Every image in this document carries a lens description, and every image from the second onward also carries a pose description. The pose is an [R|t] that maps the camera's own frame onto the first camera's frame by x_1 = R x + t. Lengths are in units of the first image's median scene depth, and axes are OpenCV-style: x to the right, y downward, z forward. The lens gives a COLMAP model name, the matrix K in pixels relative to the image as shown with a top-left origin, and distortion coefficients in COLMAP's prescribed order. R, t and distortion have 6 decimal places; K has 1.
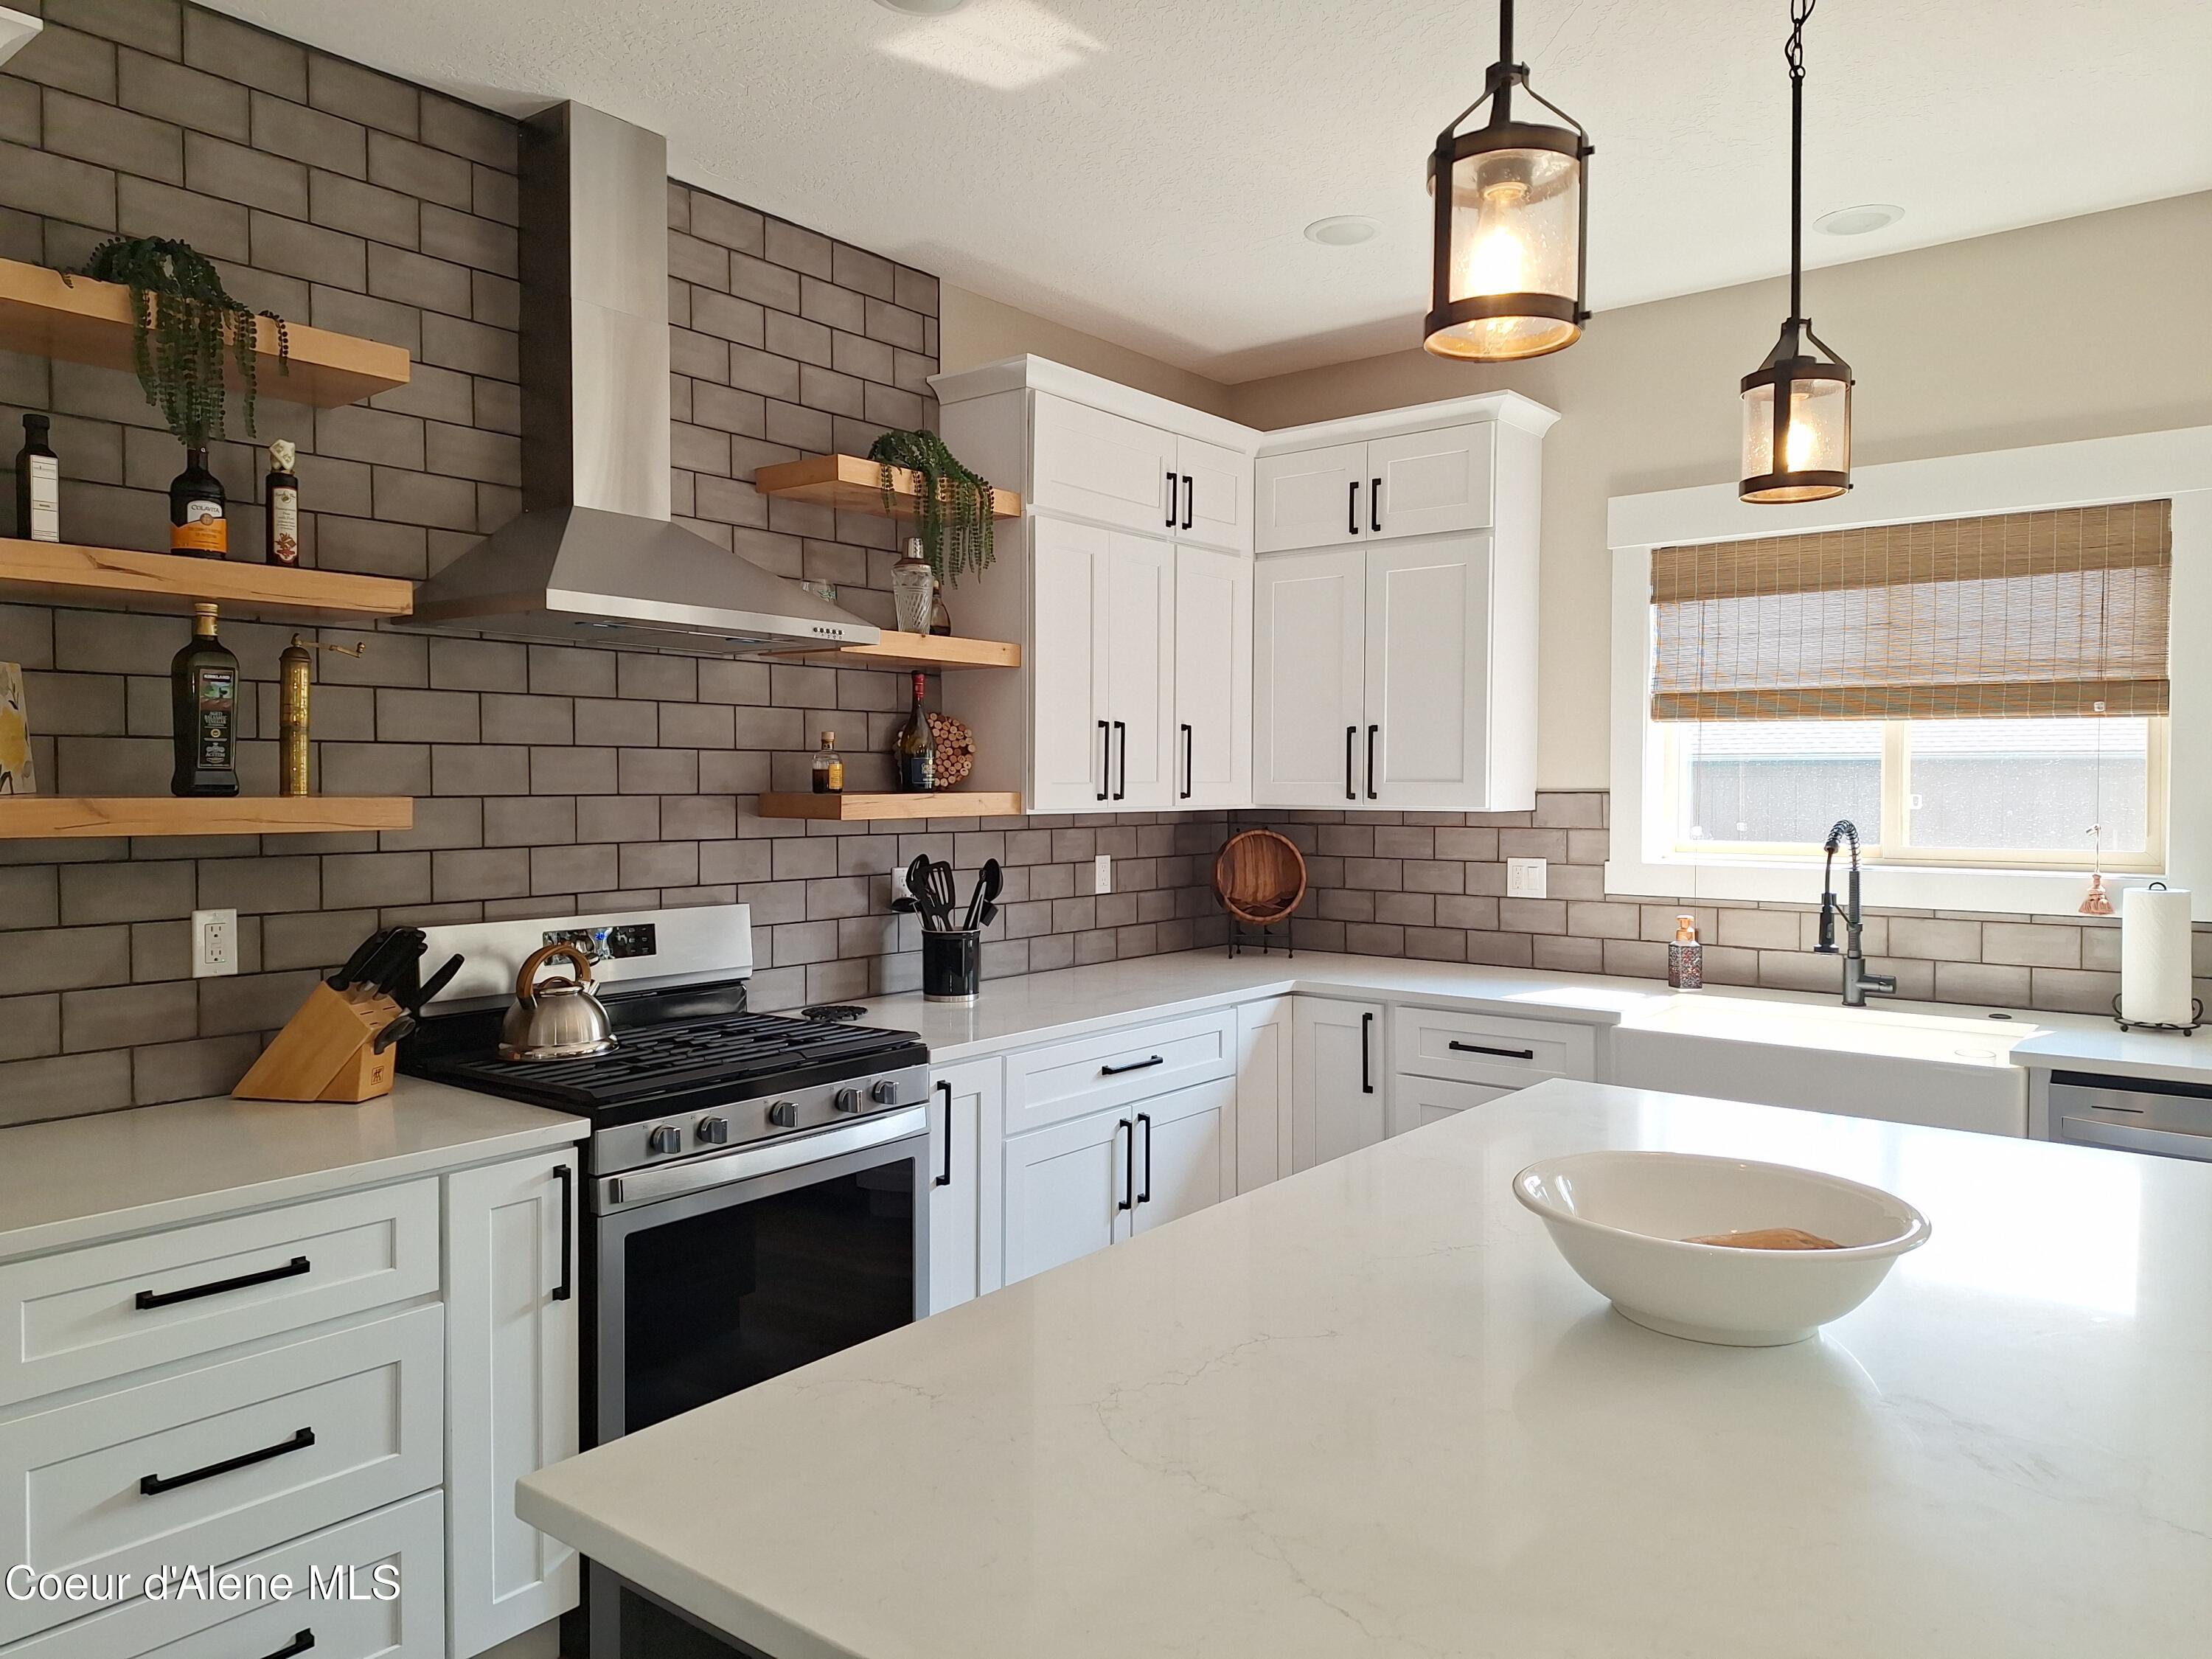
lens RADIAL K [[1521.3, 0, 1094.7], [0, 1521.3, 812.3], [0, 0, 1]] dist [0.065857, -0.055334]
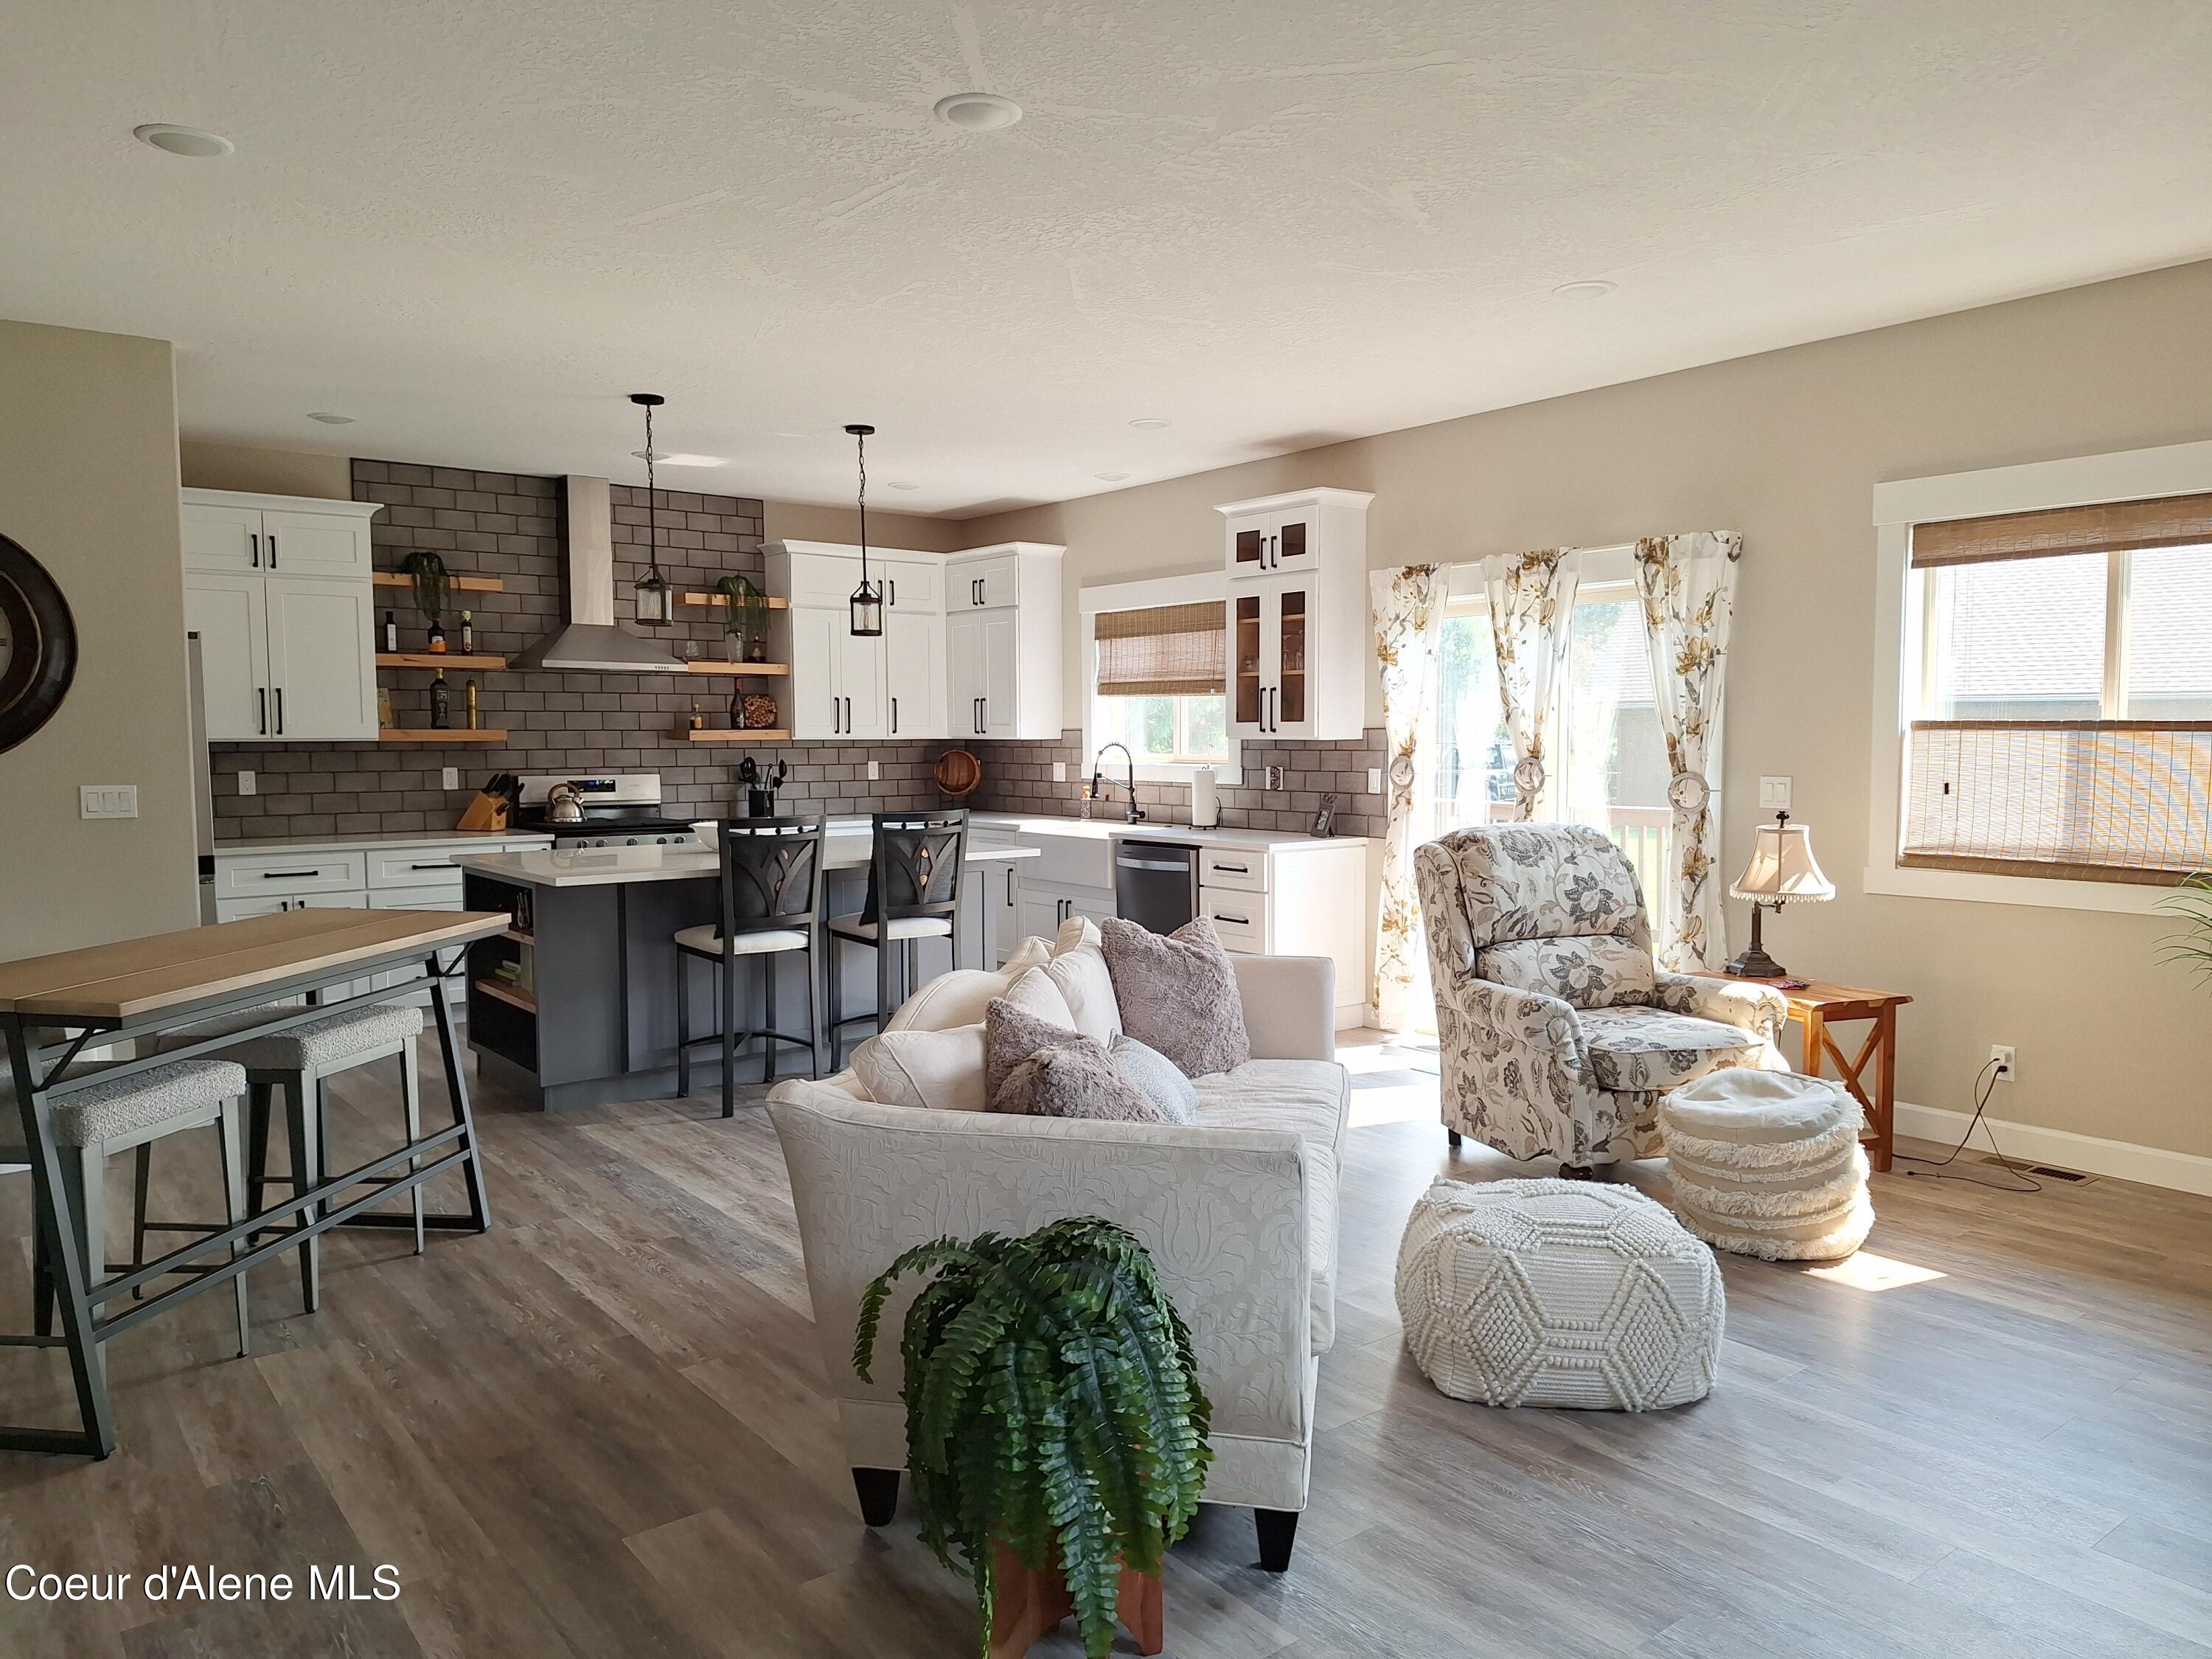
lens RADIAL K [[1521.3, 0, 1129.0], [0, 1521.3, 841.2], [0, 0, 1]] dist [0.065857, -0.055334]
pose [[0.975545, 0.013712, -0.219371, 1.099560], [-0.001880, 0.998536, 0.054056, 0.033341], [0.219791, -0.052322, 0.974143, -1.303348]]
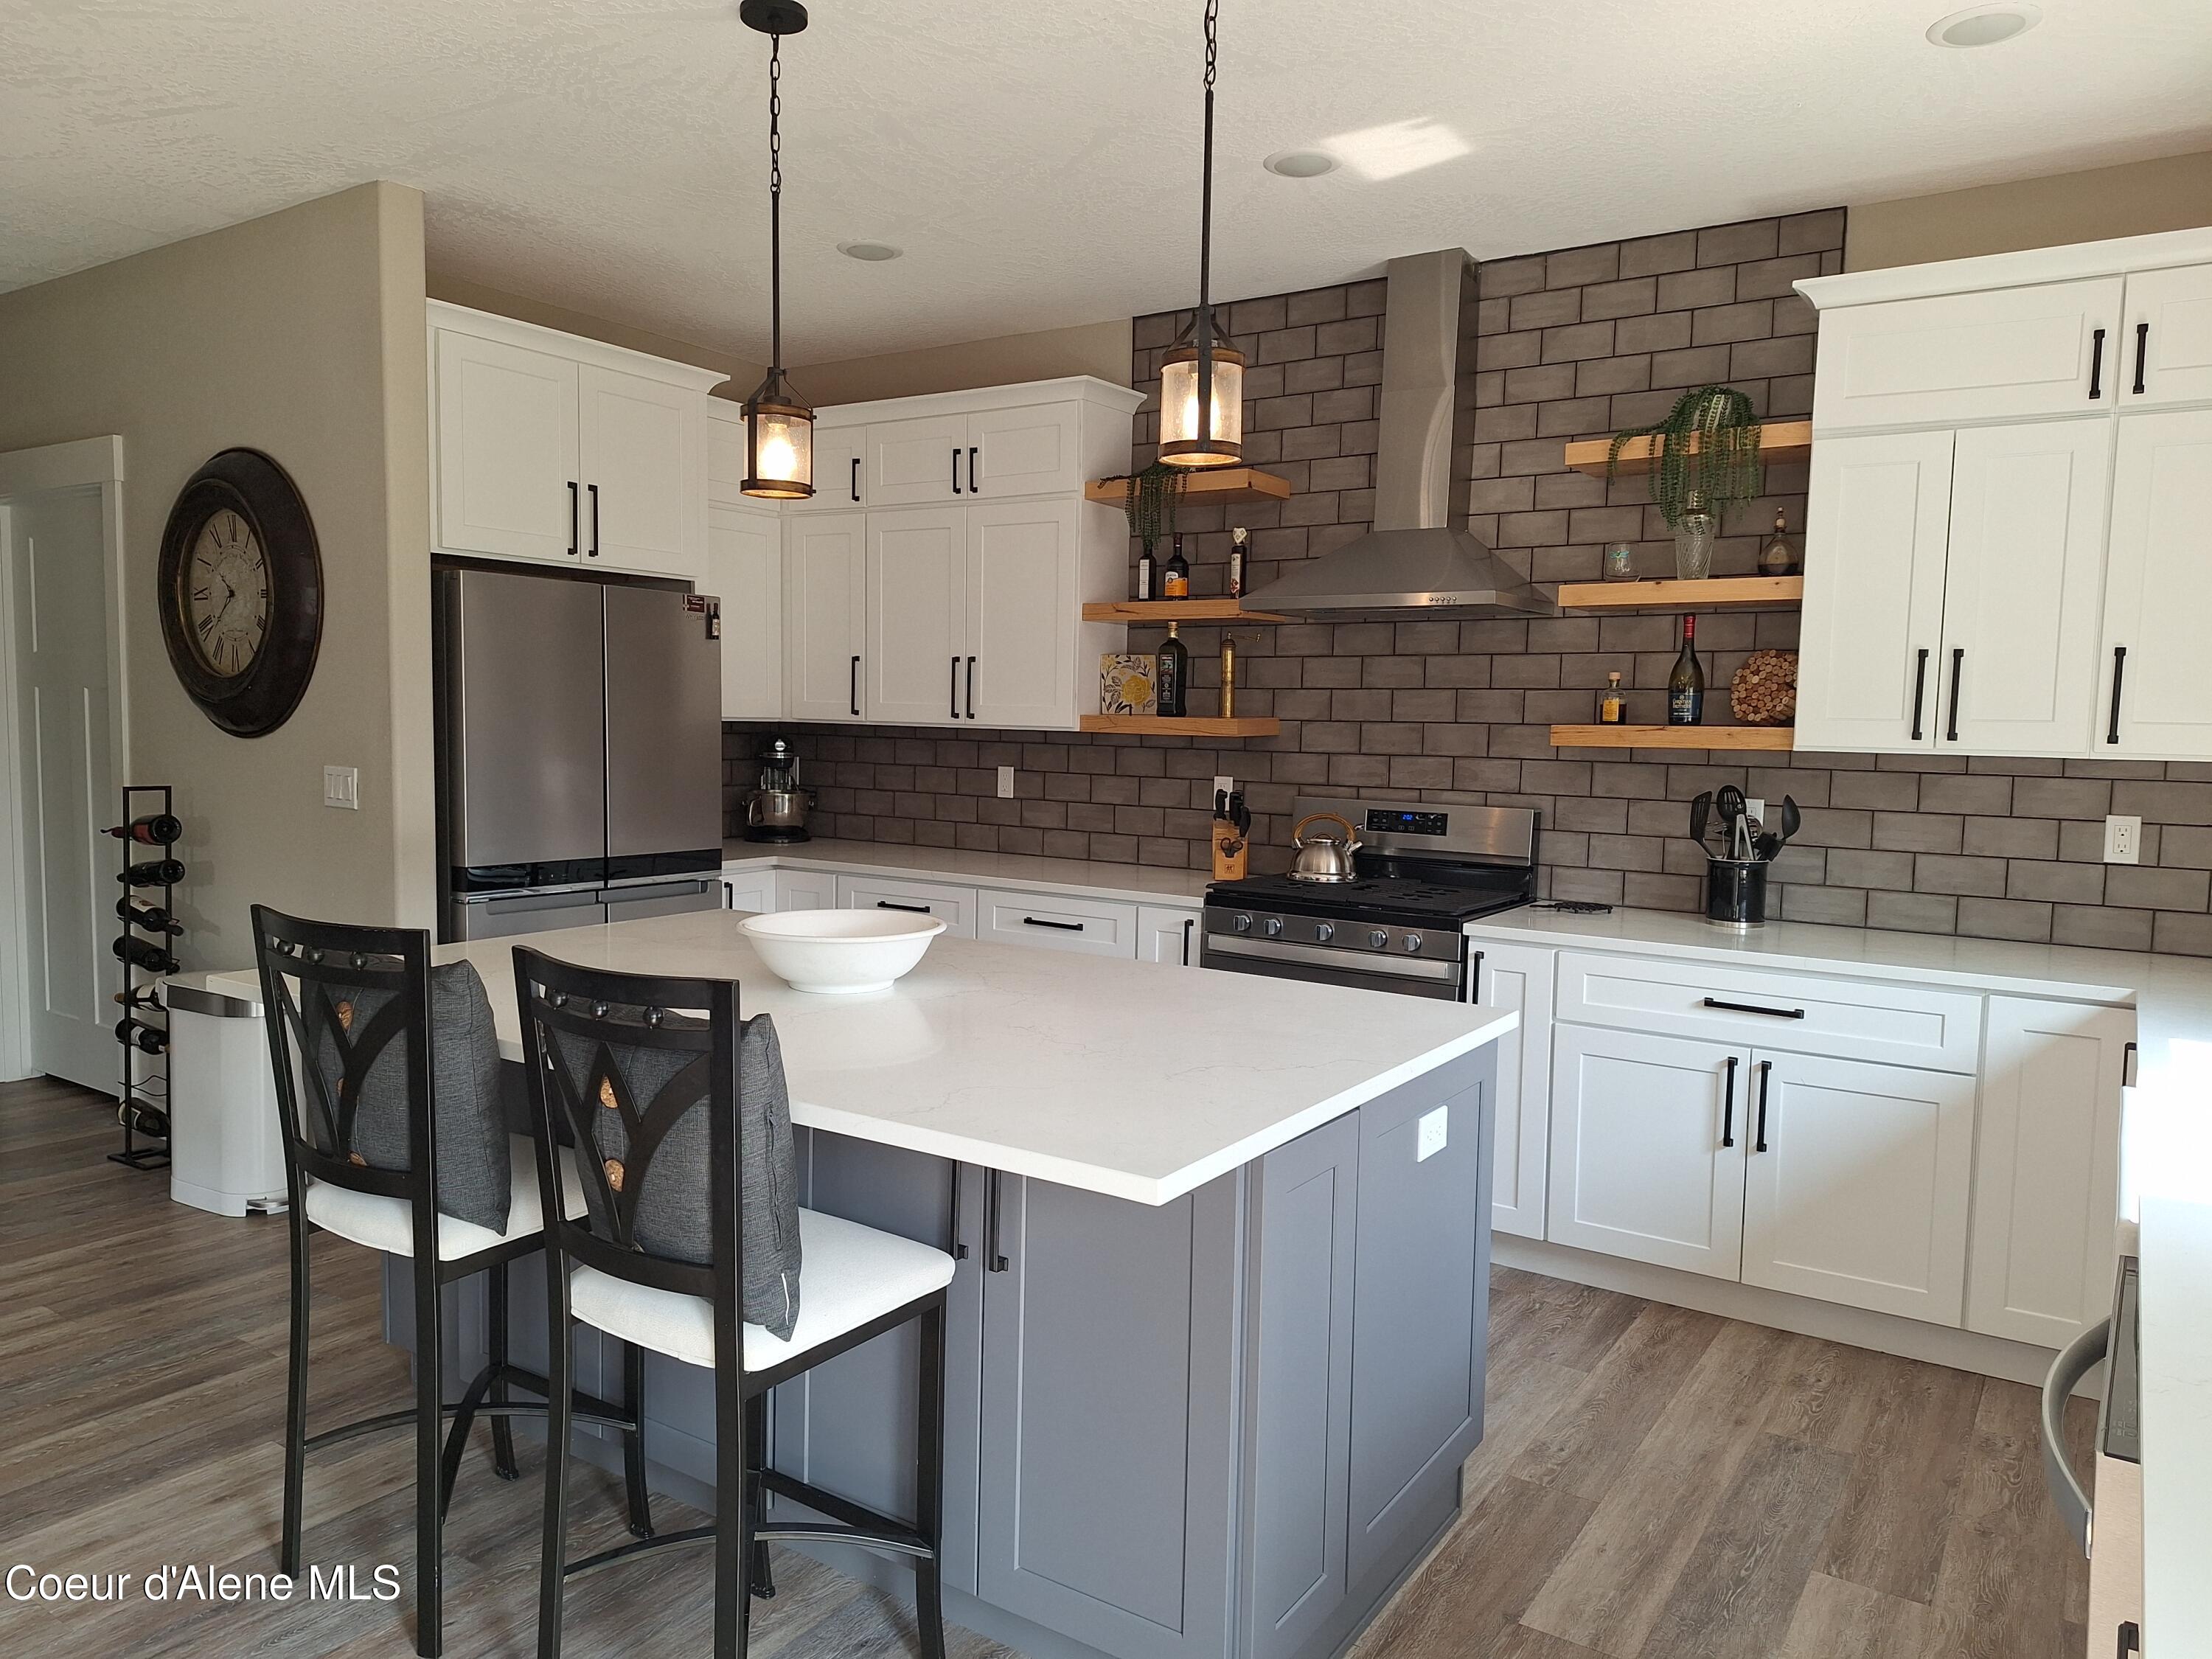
lens RADIAL K [[1521.3, 0, 1084.8], [0, 1521.3, 851.1], [0, 0, 1]] dist [0.065857, -0.055334]
pose [[0.072449, 0.097100, -0.992634, 1.059989], [-0.034519, 0.994897, 0.094802, -0.014999], [0.996775, 0.027396, 0.075431, 0.541578]]
